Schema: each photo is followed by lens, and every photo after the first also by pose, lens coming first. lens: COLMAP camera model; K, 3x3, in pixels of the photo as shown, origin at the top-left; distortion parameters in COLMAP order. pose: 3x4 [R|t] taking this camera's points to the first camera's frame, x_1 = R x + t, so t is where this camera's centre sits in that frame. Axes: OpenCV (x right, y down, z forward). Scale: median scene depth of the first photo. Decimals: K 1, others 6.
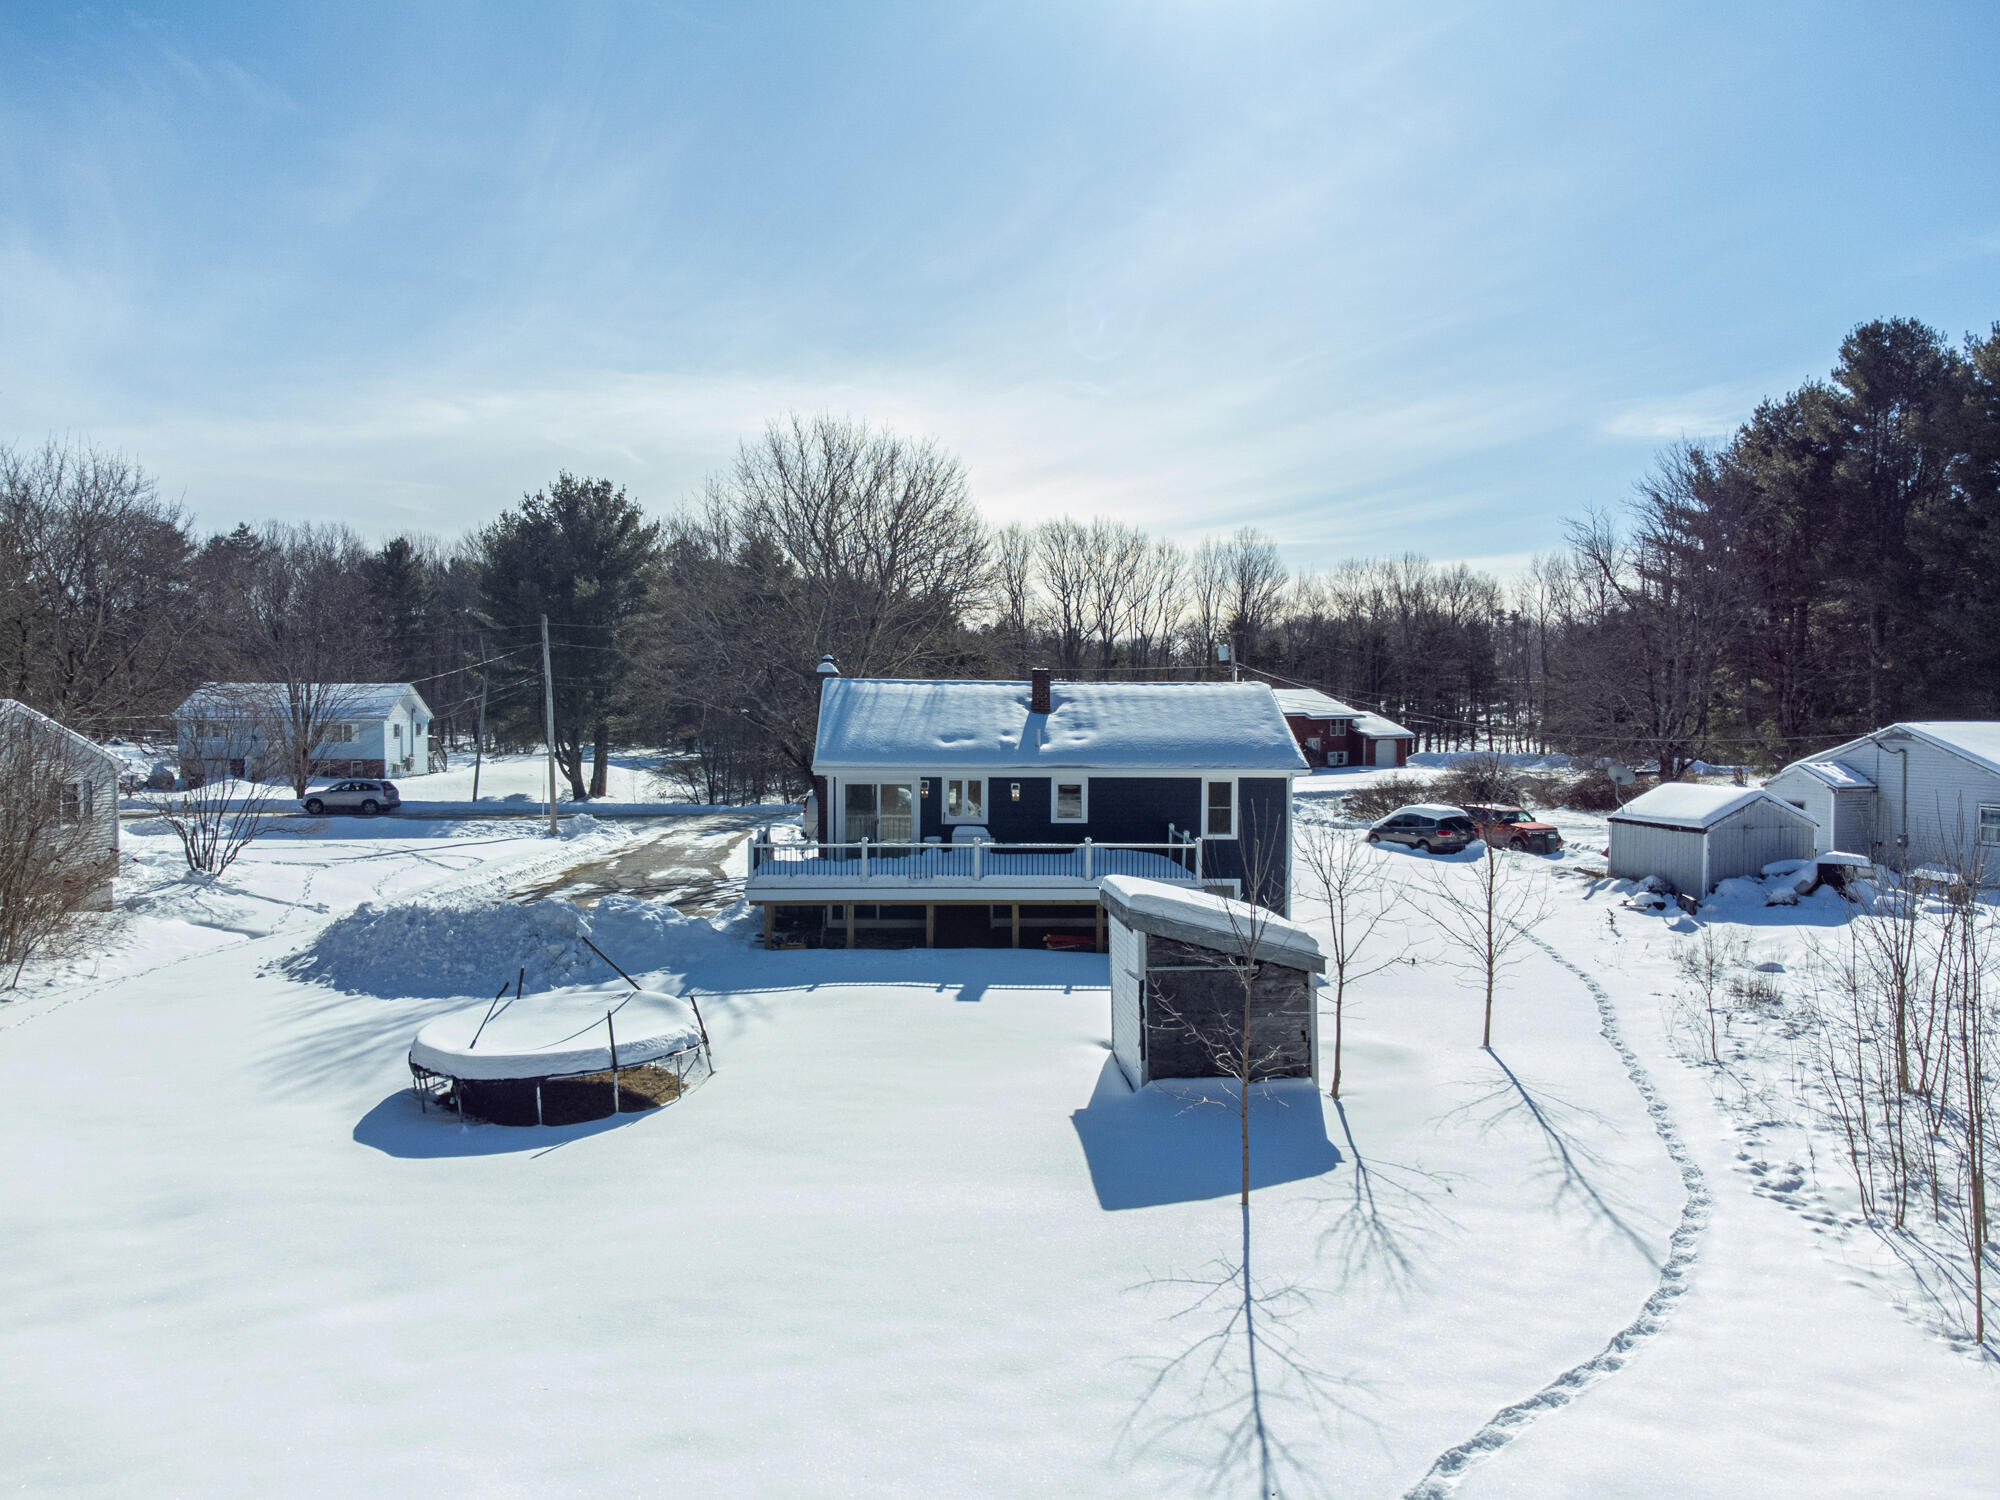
lens RADIAL K [[1493.1, 0, 1009.2], [0, 1493.1, 743.0], [0, 0, 1]] dist [0.027583, -0.020594]
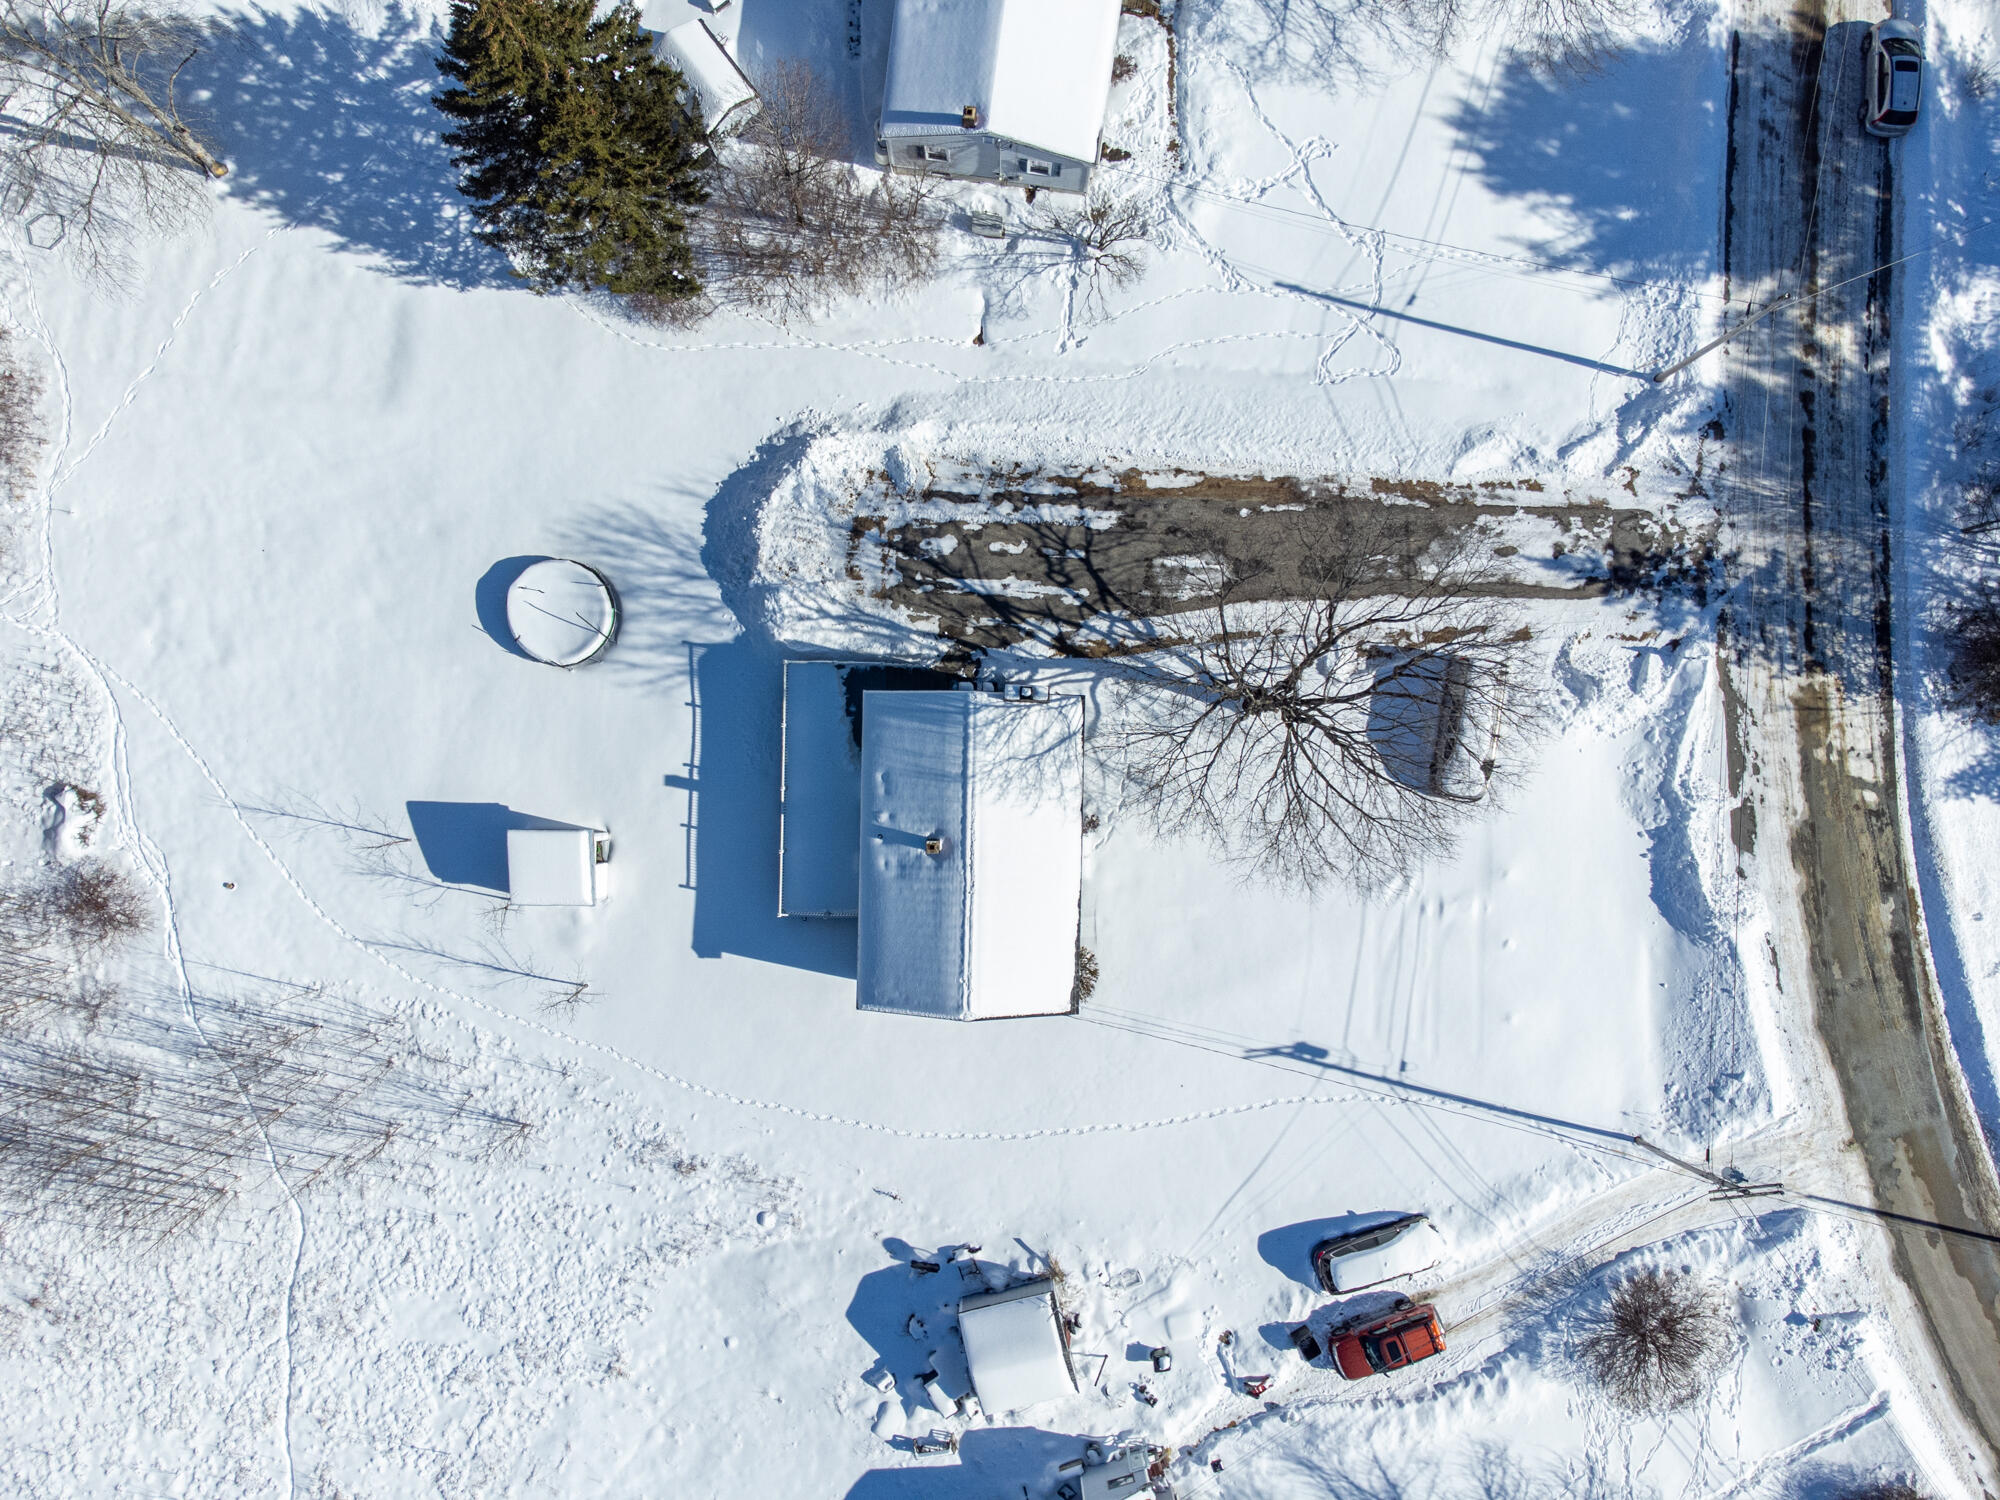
lens RADIAL K [[1493.1, 0, 1002.7], [0, 1493.1, 759.6], [0, 0, 1]] dist [0.027583, -0.020594]
pose [[-0.086506, 0.996219, -0.008022, -0.053566], [-0.039367, 0.004628, 0.999214, -1.421635], [0.995473, 0.086754, 0.038818, 0.986164]]
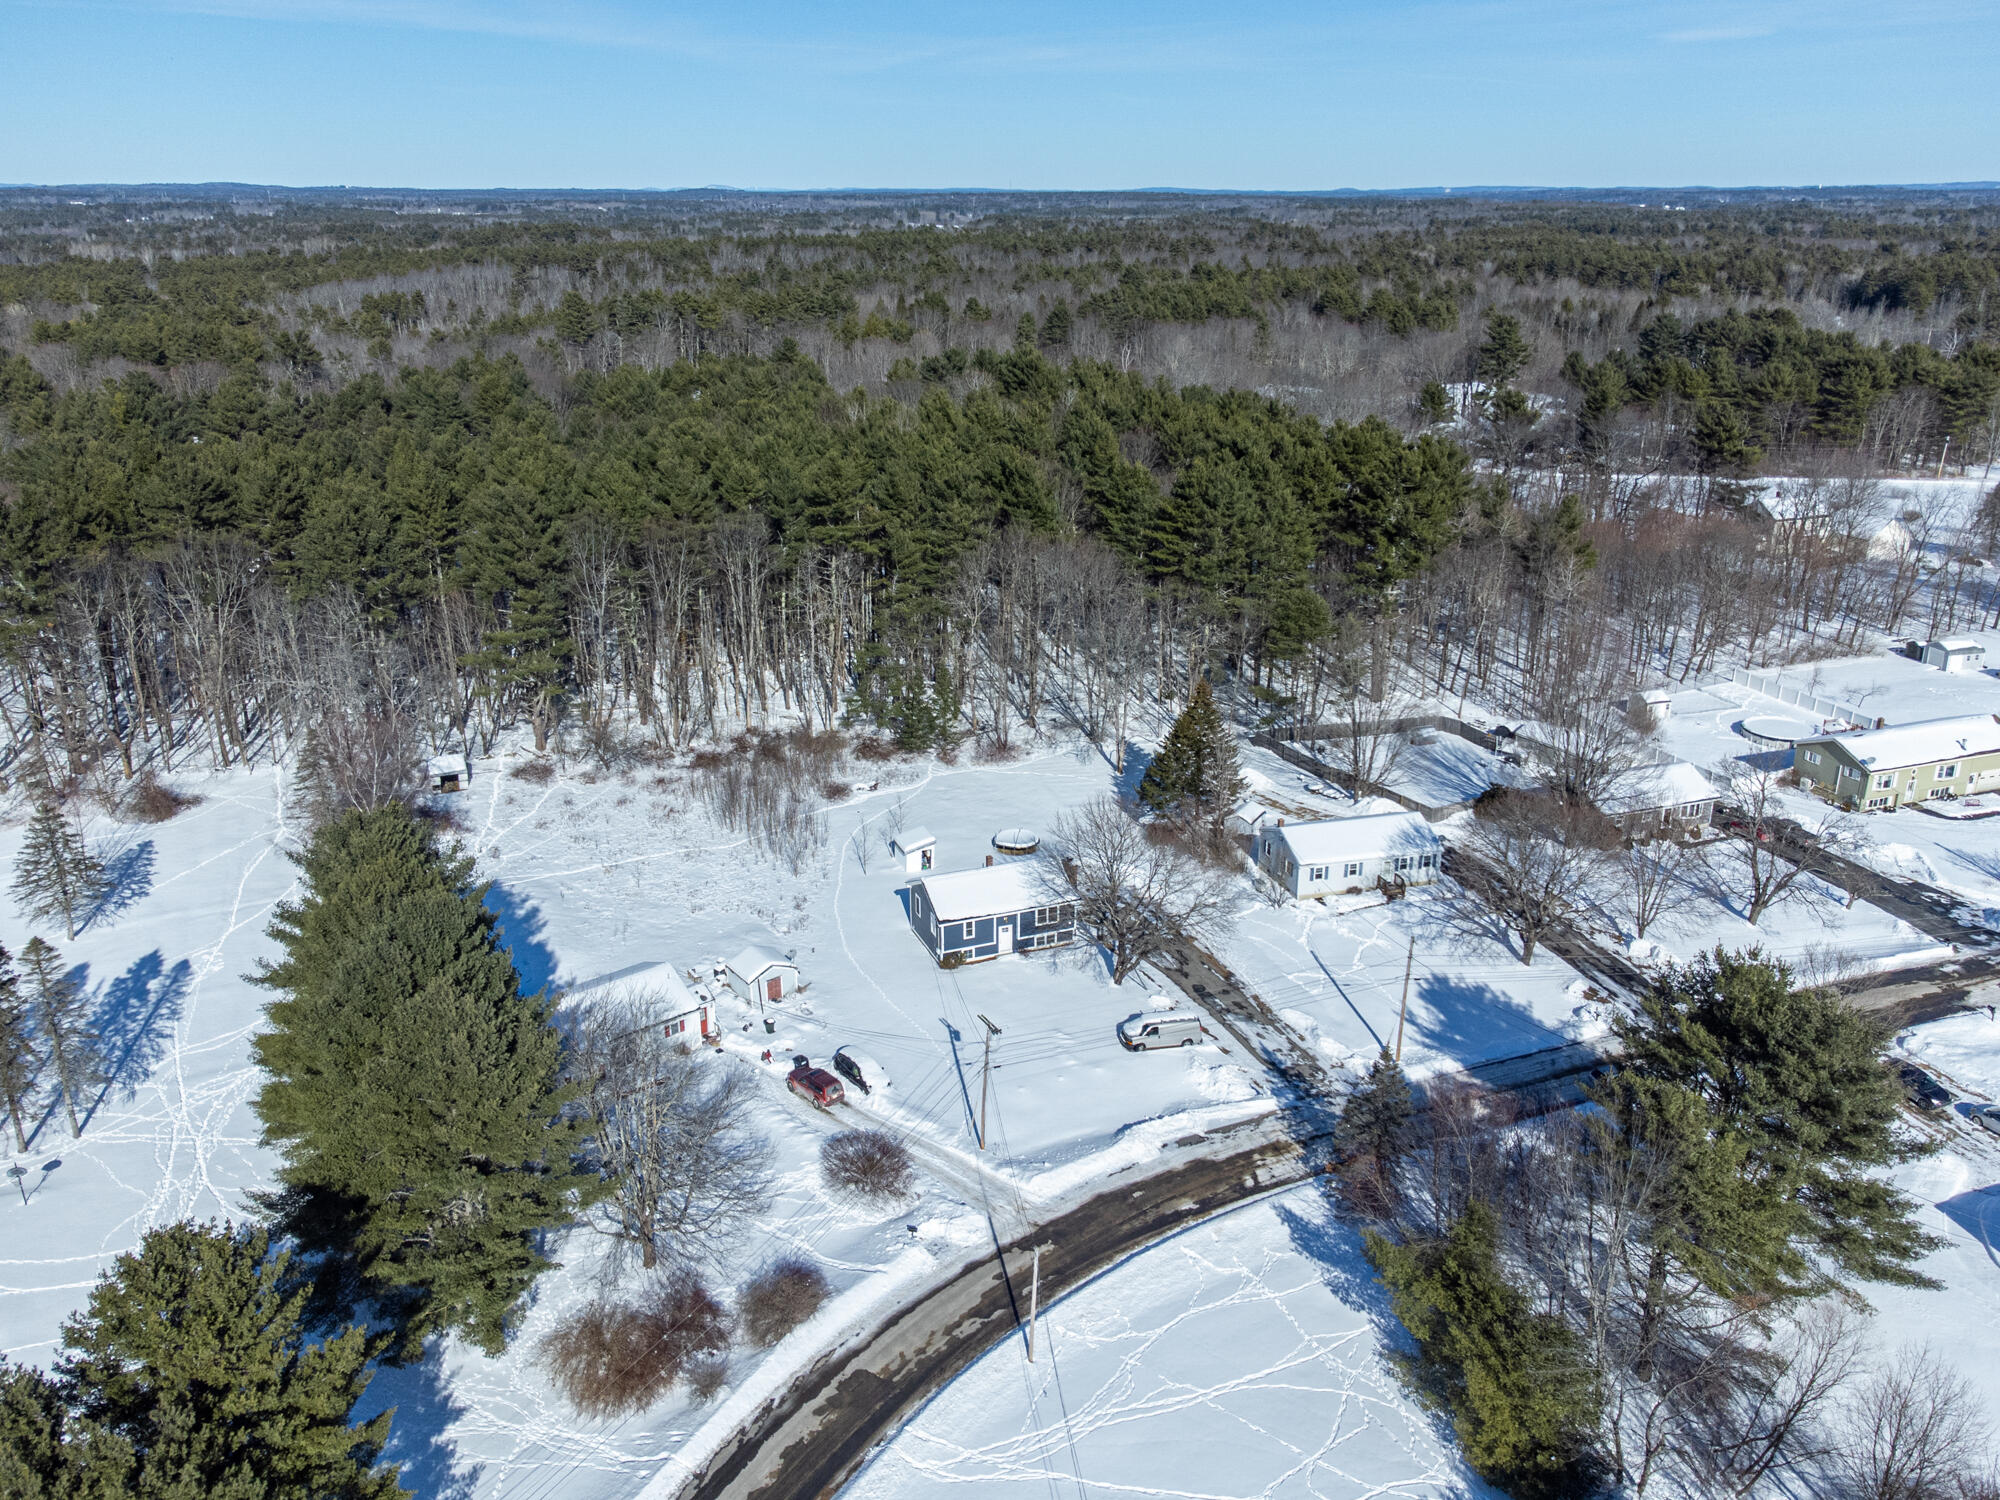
lens RADIAL K [[1493.1, 0, 999.5], [0, 1493.1, 755.4], [0, 0, 1]] dist [0.027583, -0.020594]
pose [[-0.953211, 0.087952, -0.289229, 0.890327], [-0.028846, 0.925914, 0.376631, -1.410252], [0.300926, 0.367352, -0.880054, 3.638912]]
